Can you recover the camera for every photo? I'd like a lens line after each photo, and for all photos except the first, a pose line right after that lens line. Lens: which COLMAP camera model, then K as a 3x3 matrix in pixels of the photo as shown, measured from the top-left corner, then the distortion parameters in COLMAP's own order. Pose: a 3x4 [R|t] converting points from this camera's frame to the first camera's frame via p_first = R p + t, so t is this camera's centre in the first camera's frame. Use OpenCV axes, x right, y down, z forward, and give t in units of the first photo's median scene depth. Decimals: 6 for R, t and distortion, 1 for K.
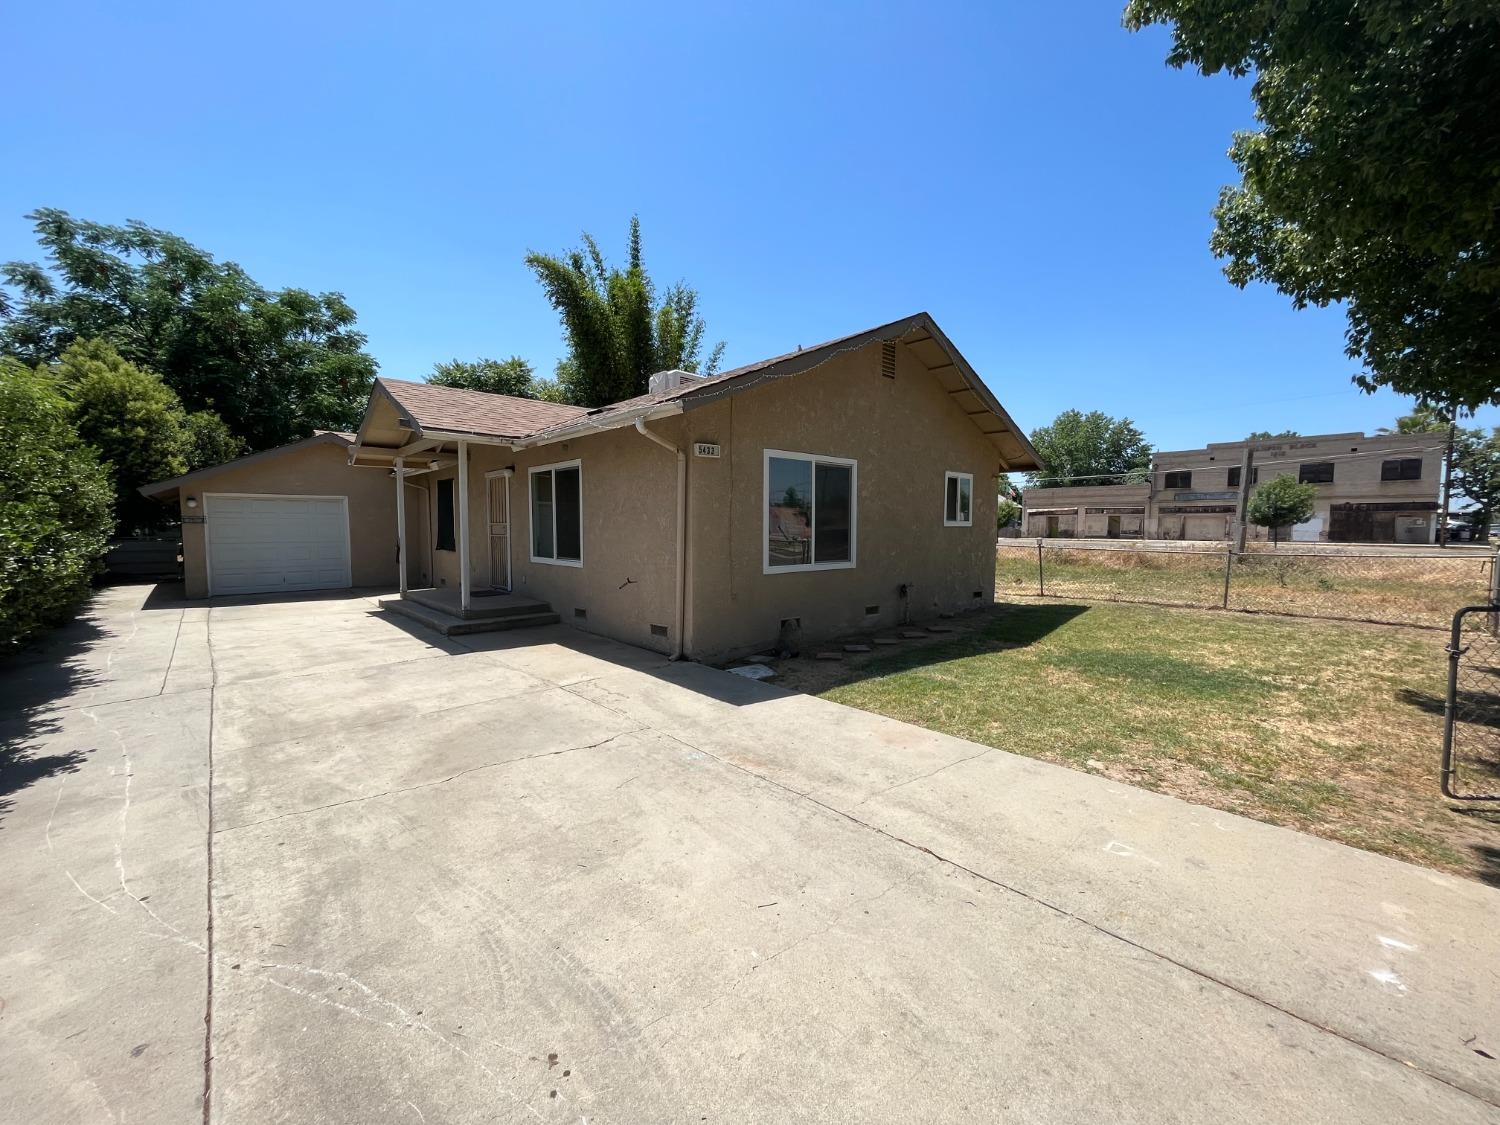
lens RADIAL K [[604.5, 0, 742.1], [0, 604.5, 564.3], [0, 0, 1]] dist [0.000020, -0.001004]
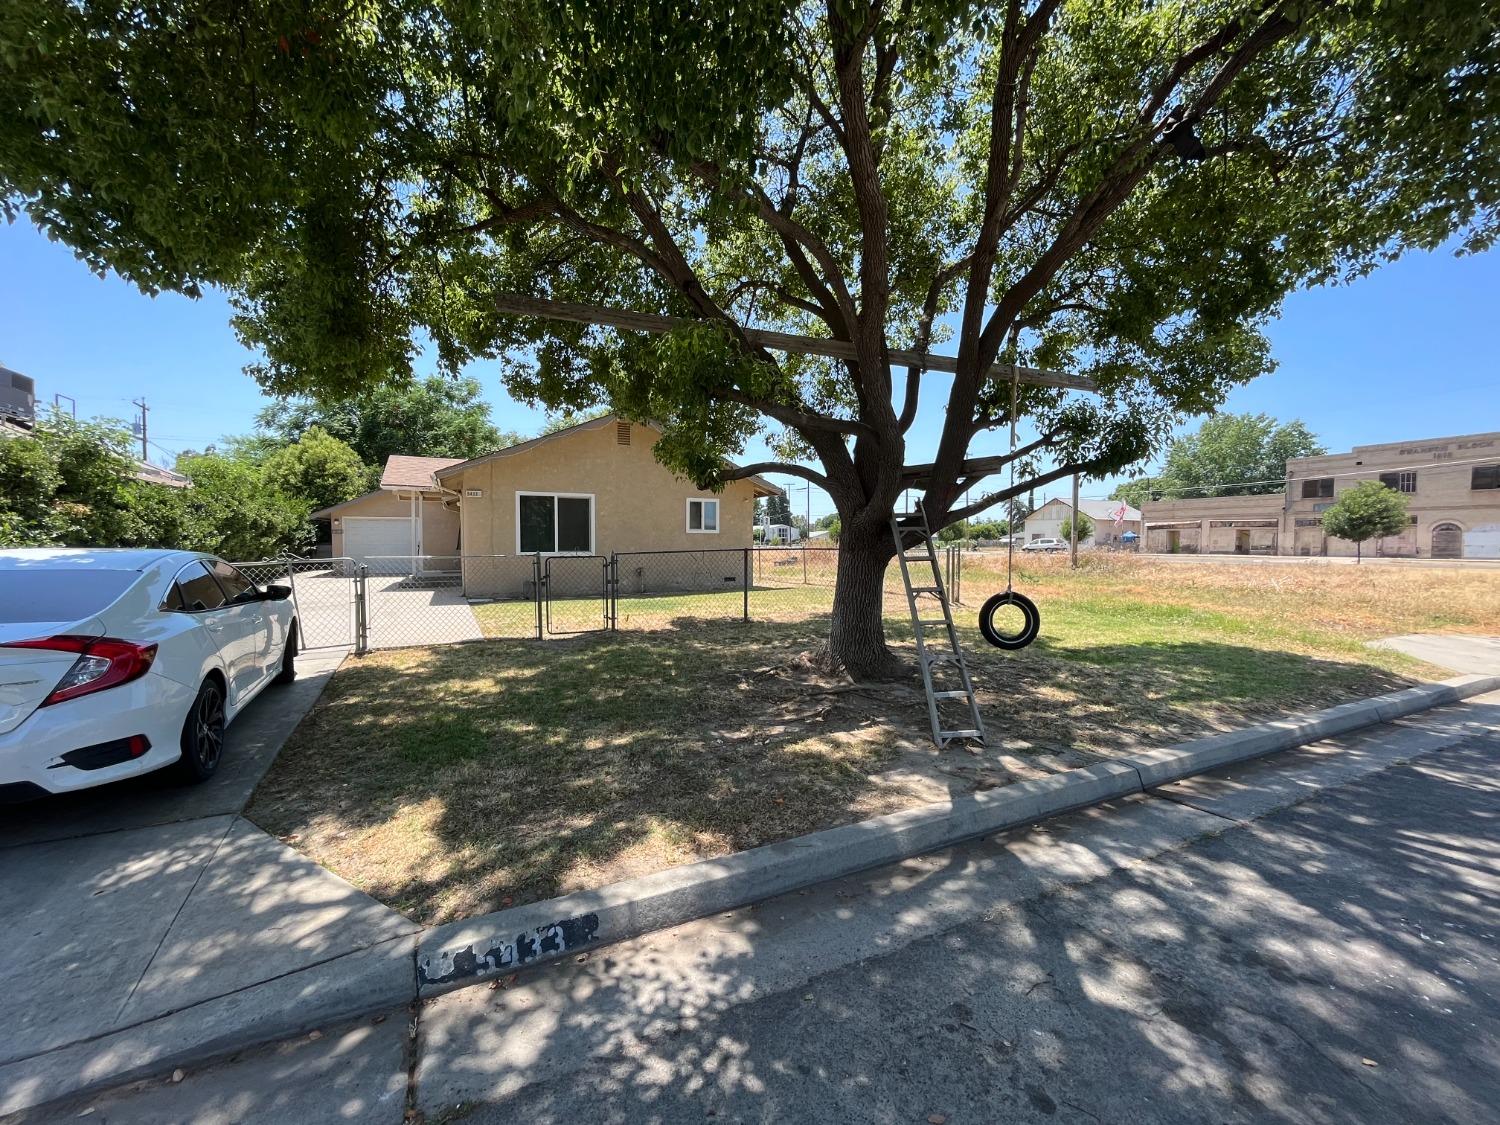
lens RADIAL K [[604.5, 0, 748.9], [0, 604.5, 569.8], [0, 0, 1]] dist [0.000020, -0.001004]
pose [[0.958345, 0.014487, -0.285244, 0.606530], [-0.019820, 0.999678, -0.015819, 0.035437], [0.284923, 0.020814, 0.958324, -0.293888]]
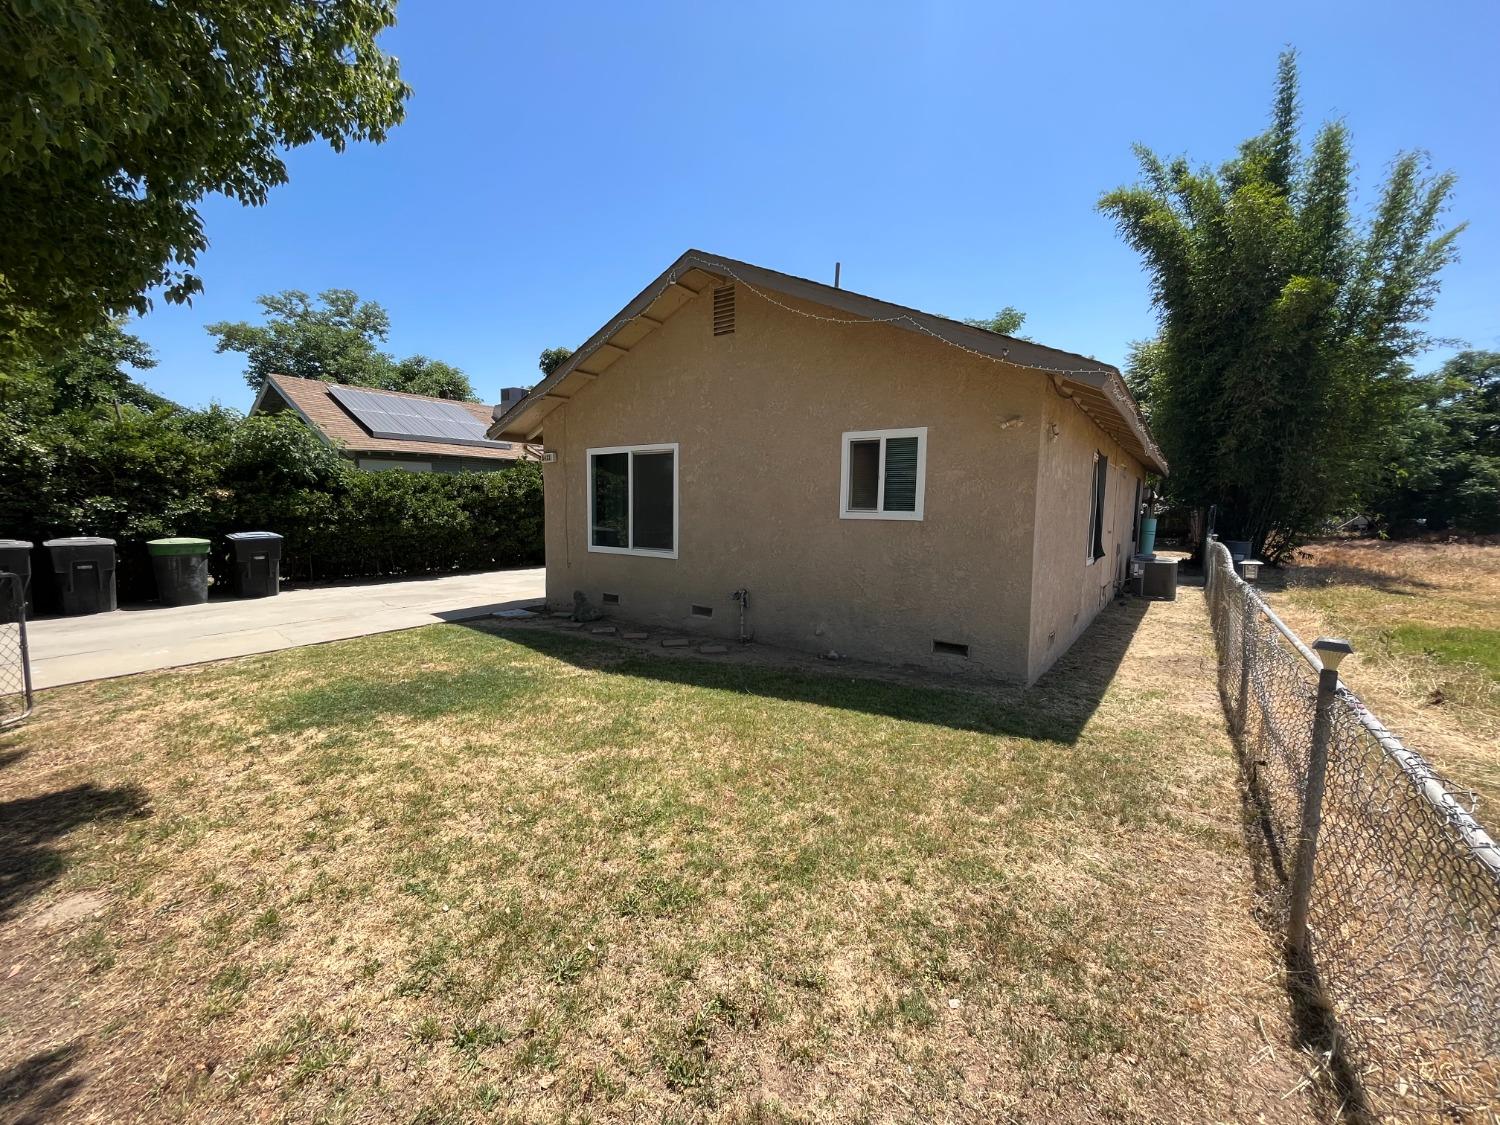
lens RADIAL K [[604.5, 0, 758.8], [0, 604.5, 566.6], [0, 0, 1]] dist [0.000020, -0.001004]
pose [[0.222584, 0.098104, -0.969965, 0.613872], [-0.073705, 0.993770, 0.083598, -0.038295], [0.972123, 0.052884, 0.228428, 0.497389]]
